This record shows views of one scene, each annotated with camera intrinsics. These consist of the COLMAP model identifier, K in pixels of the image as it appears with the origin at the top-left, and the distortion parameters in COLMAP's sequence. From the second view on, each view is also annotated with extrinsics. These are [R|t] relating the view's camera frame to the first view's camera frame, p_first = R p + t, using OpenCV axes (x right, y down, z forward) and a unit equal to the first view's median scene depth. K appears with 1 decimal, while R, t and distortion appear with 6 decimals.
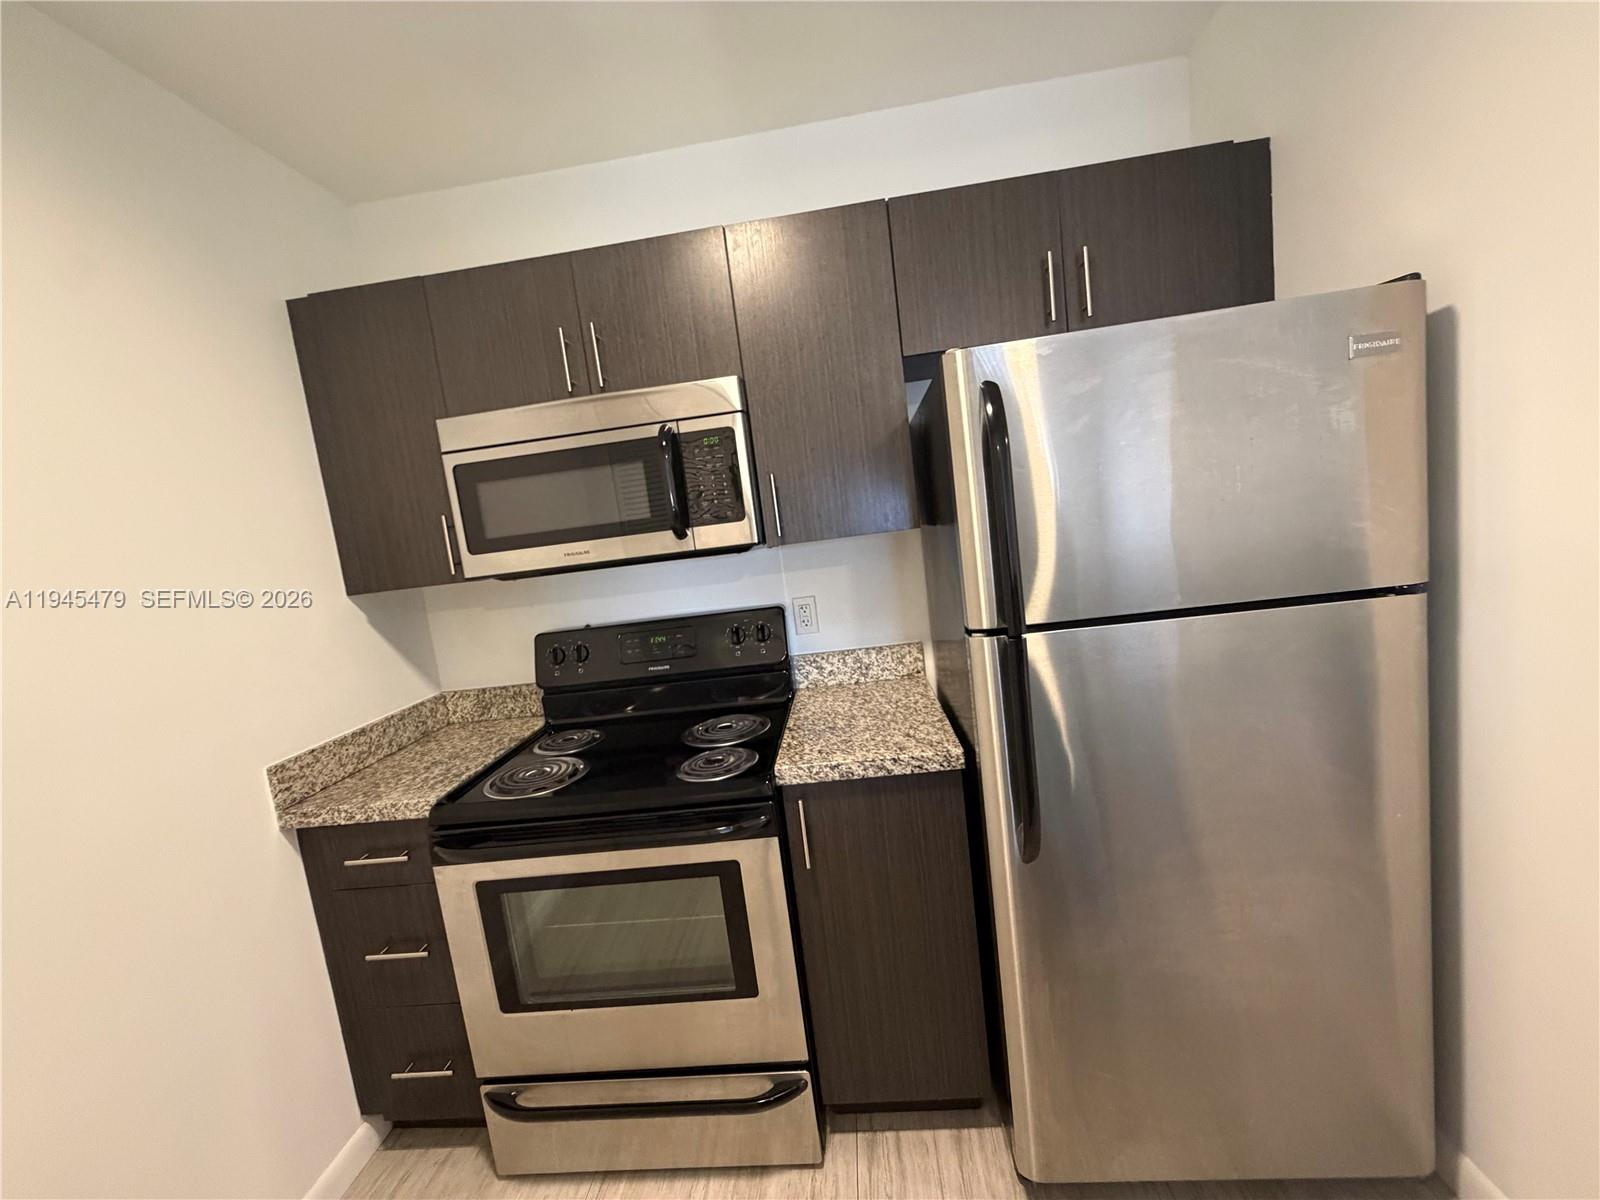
lens RADIAL K [[634.2, 0, 798.5], [0, 634.2, 599.9], [0, 0, 1]] dist [-0.000542, 0.000211]
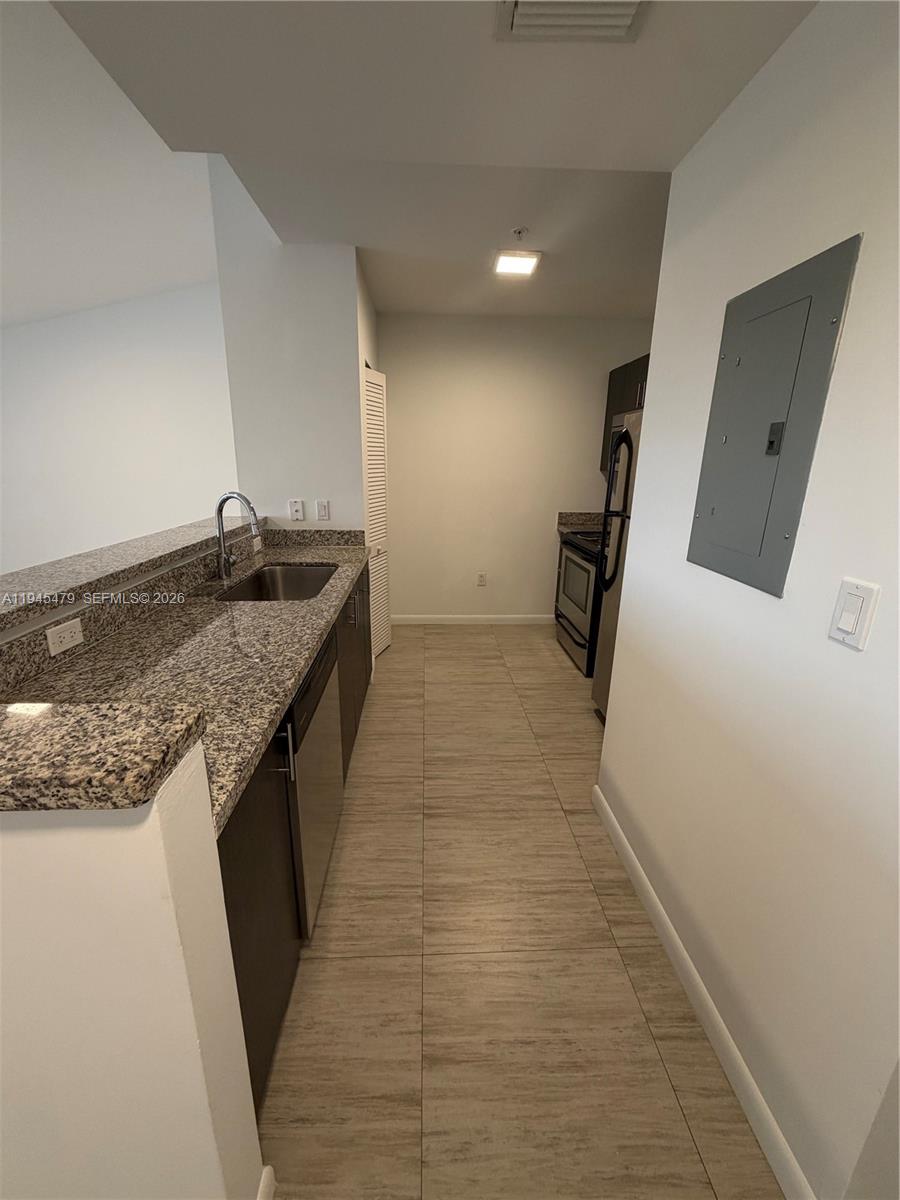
lens RADIAL K [[475.7, 0, 450.3], [0, 475.7, 596.8], [0, 0, 1]] dist [-0.000542, 0.000211]
pose [[0.127315, 0.394454, -0.910053, 1.838779], [-0.148938, 0.914719, 0.375641, -0.241178], [0.980616, 0.087717, 0.175206, -0.097169]]
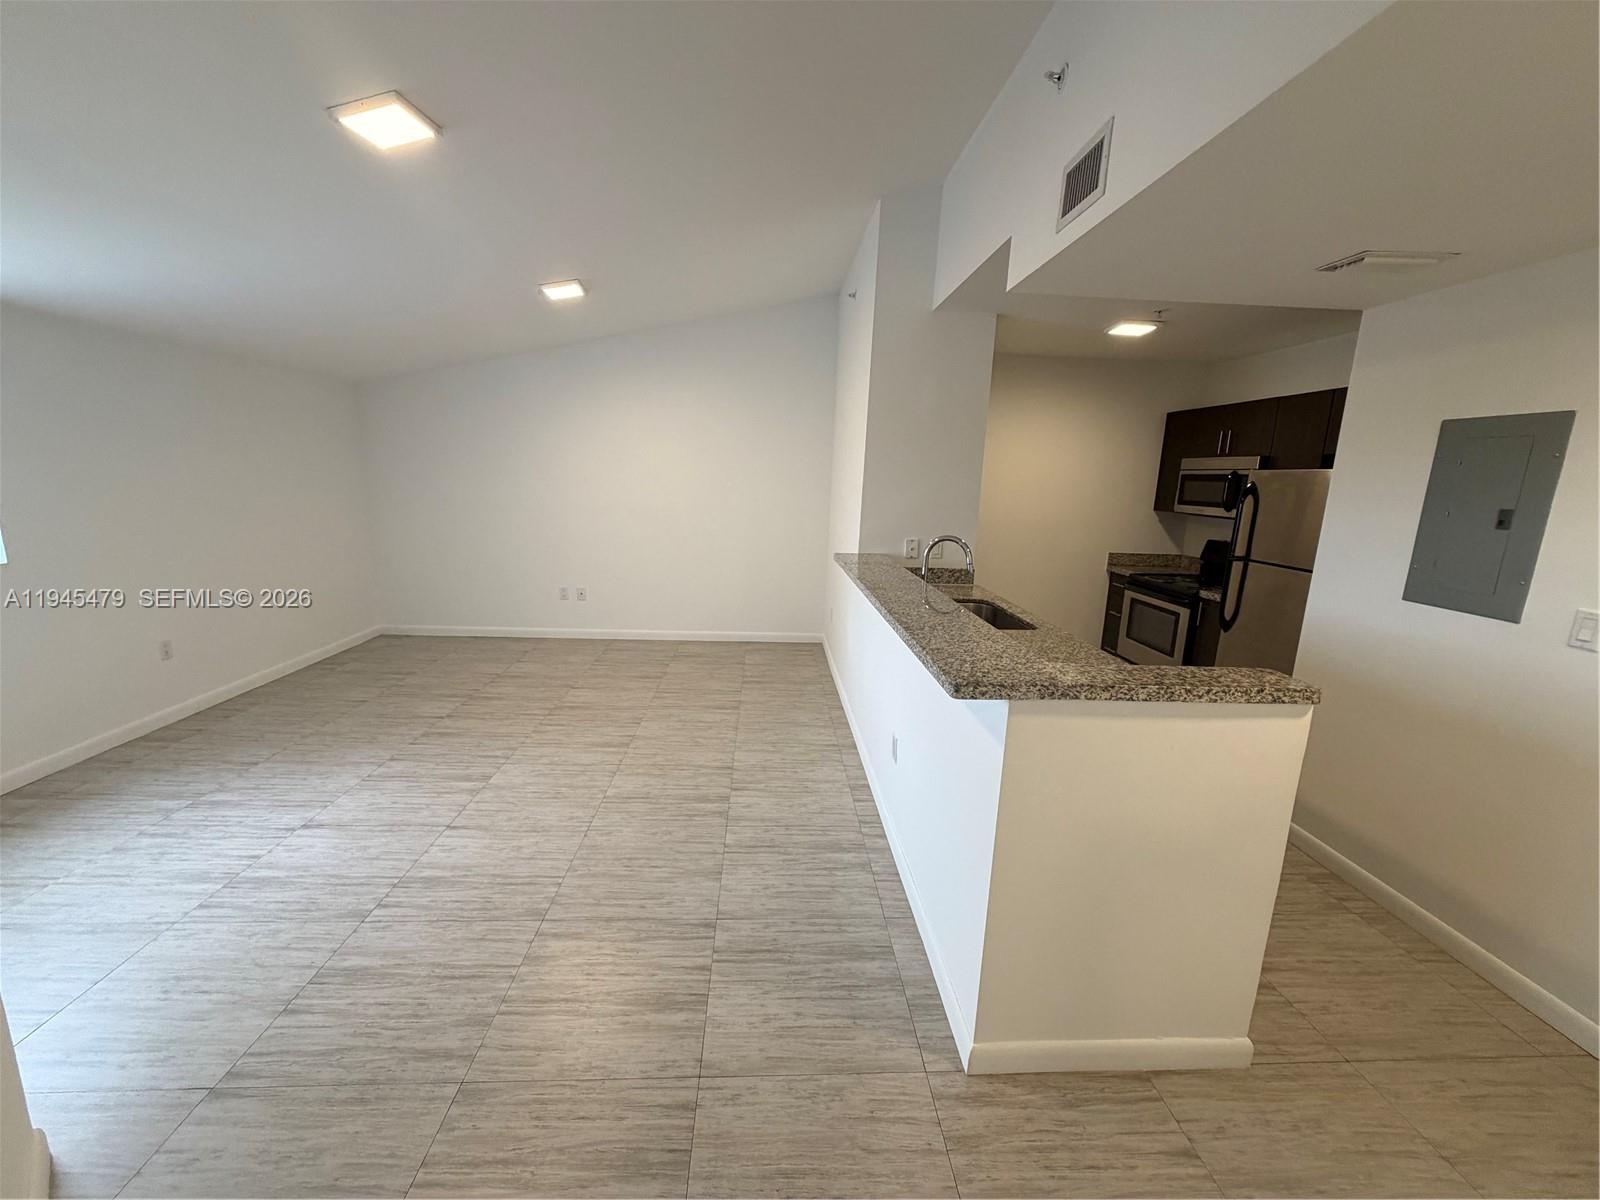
lens RADIAL K [[634.2, 0, 806.1], [0, 634.2, 599.7], [0, 0, 1]] dist [-0.000542, 0.000211]
pose [[0.137556, 0.317846, -0.938111, 2.345080], [-0.170011, 0.940635, 0.293772, -0.243992], [0.975794, 0.119079, 0.183427, -1.288718]]
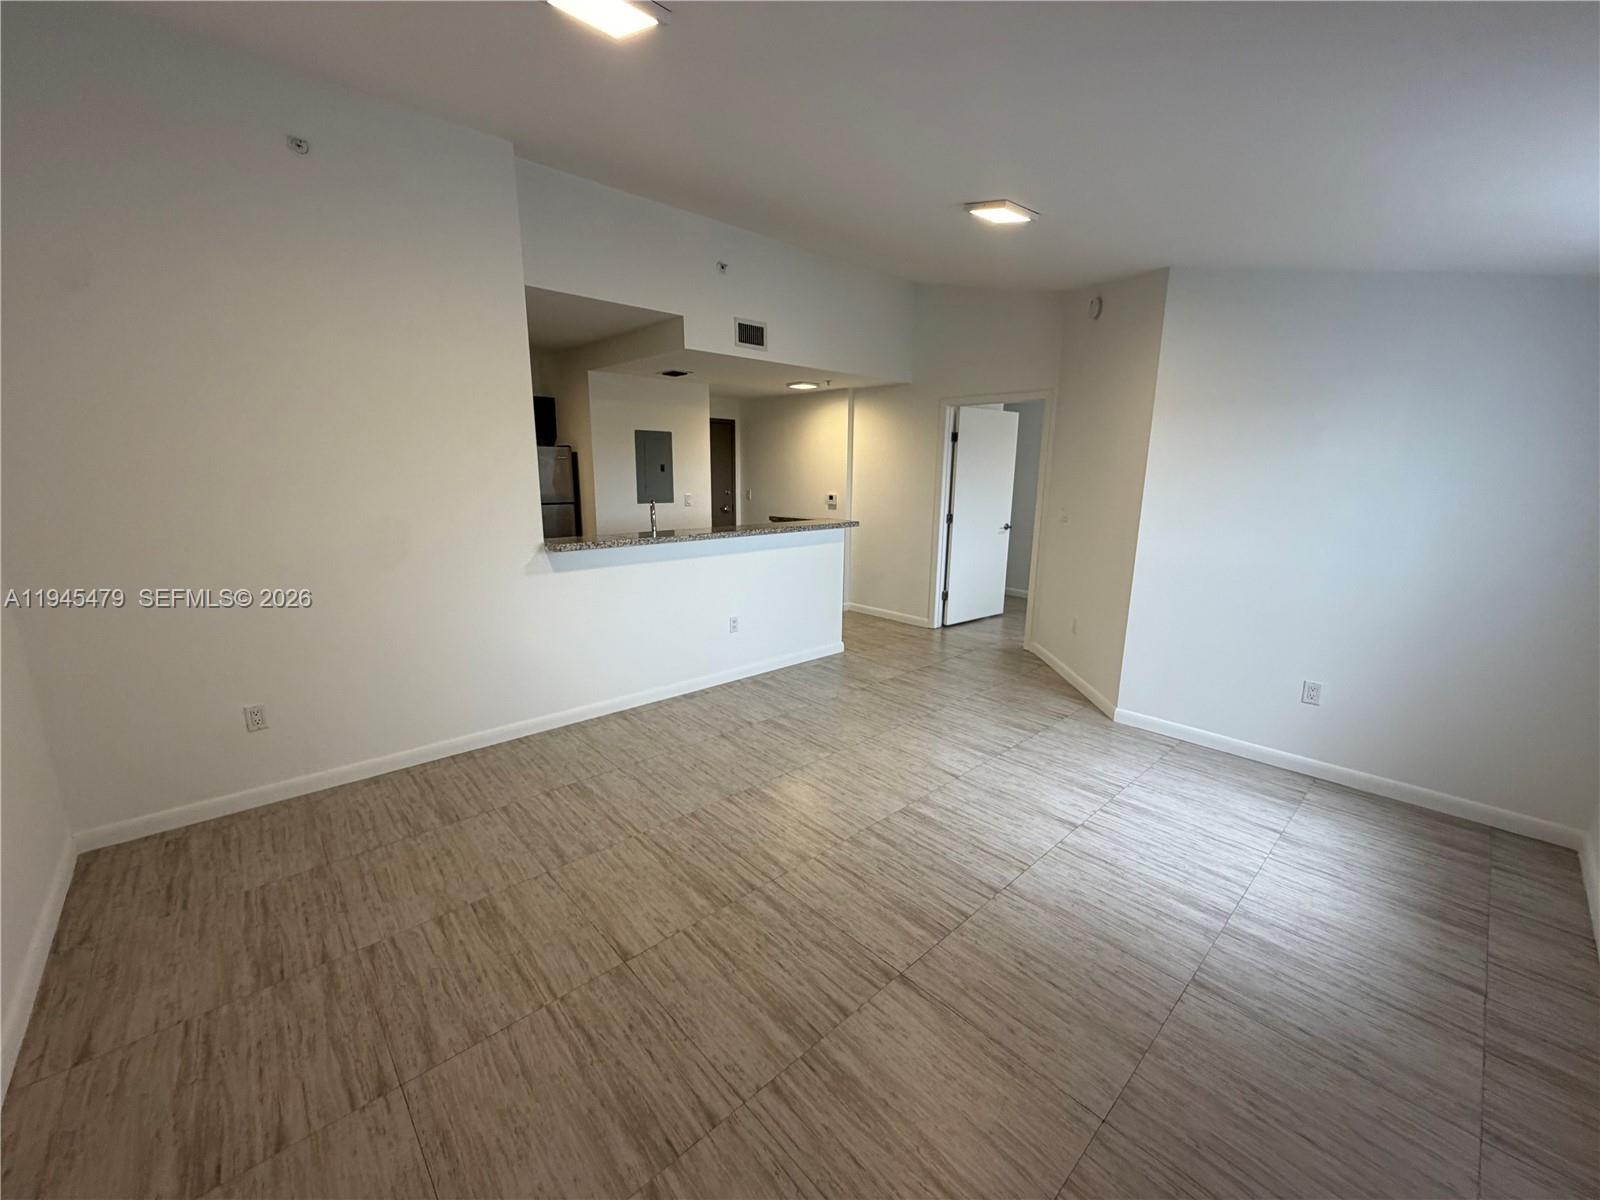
lens RADIAL K [[634.2, 0, 795.3], [0, 634.2, 610.3], [0, 0, 1]] dist [-0.000542, 0.000211]
pose [[0.674077, -0.031881, 0.737973, -1.258077], [-0.005646, 0.998817, 0.048307, 0.443554], [-0.738640, -0.036729, 0.673099, -2.907062]]
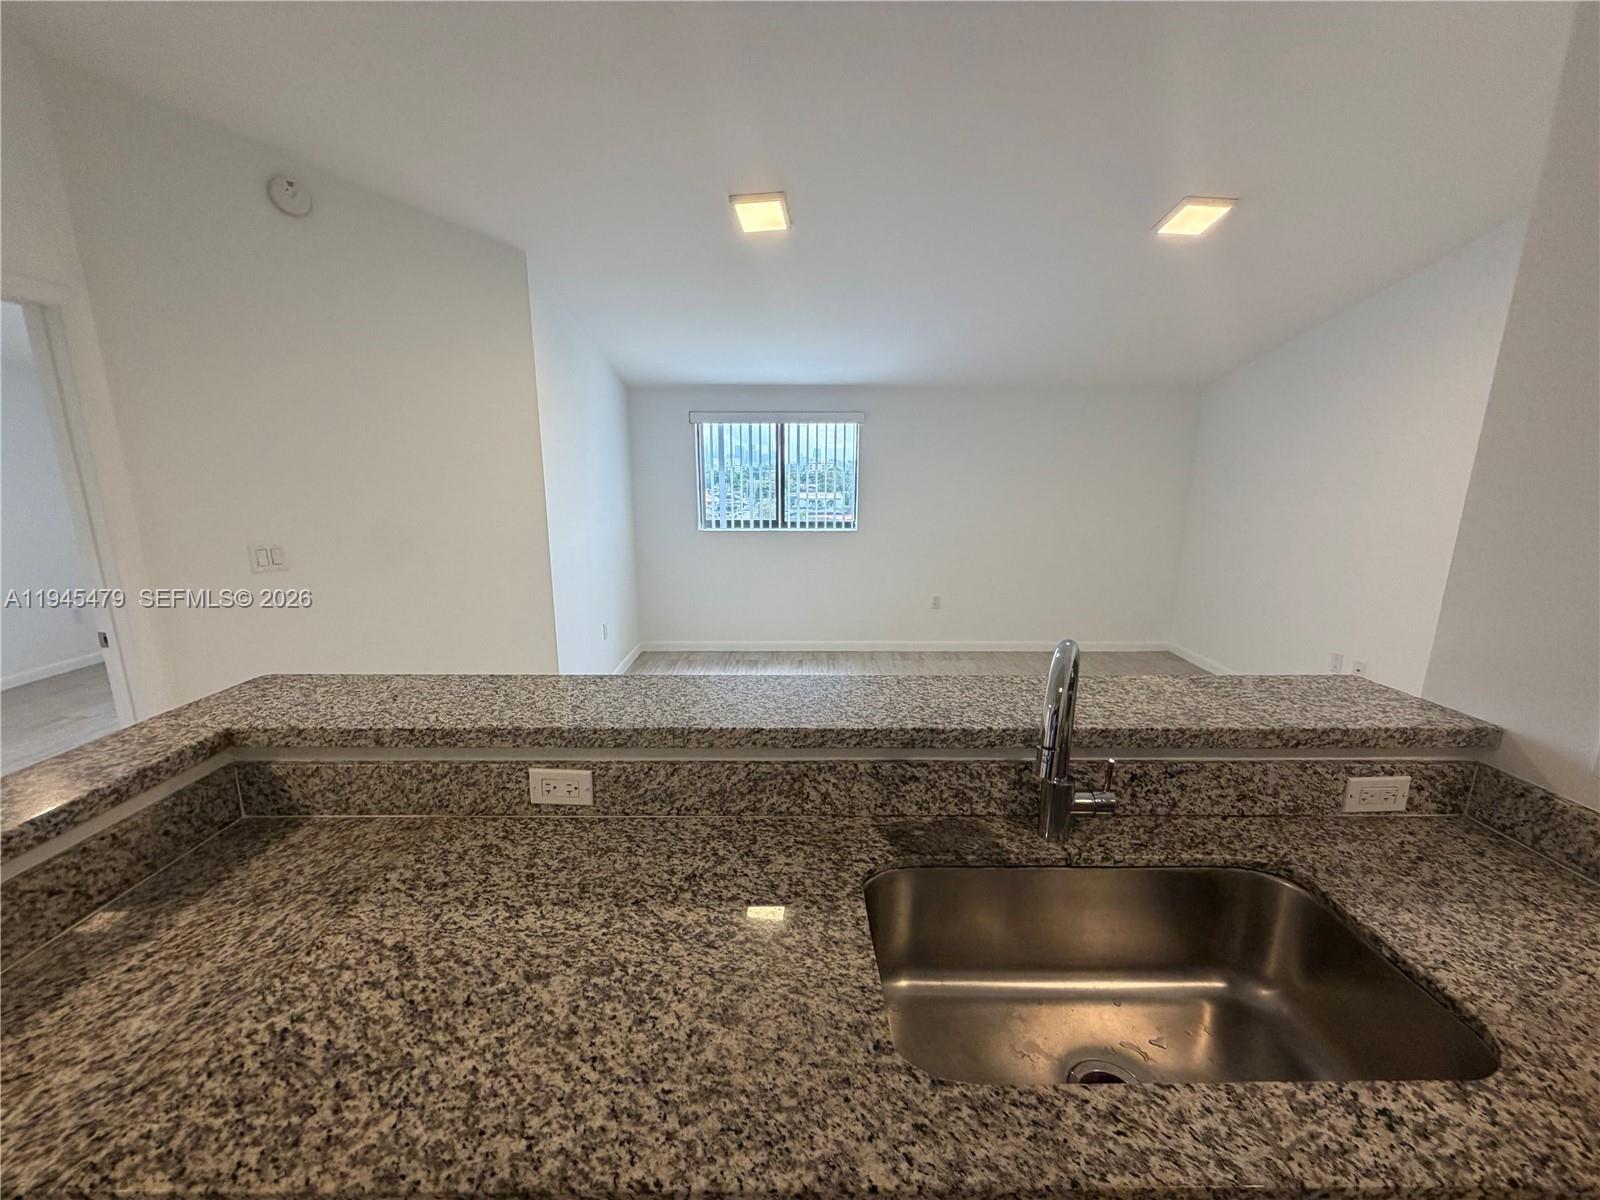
lens RADIAL K [[634.2, 0, 794.6], [0, 634.2, 607.0], [0, 0, 1]] dist [-0.000542, 0.000211]
pose [[-0.989171, 0.139722, -0.044939, 0.723799], [0.116683, 0.934357, 0.336694, -0.196490], [0.089032, 0.327804, -0.940541, 0.079730]]
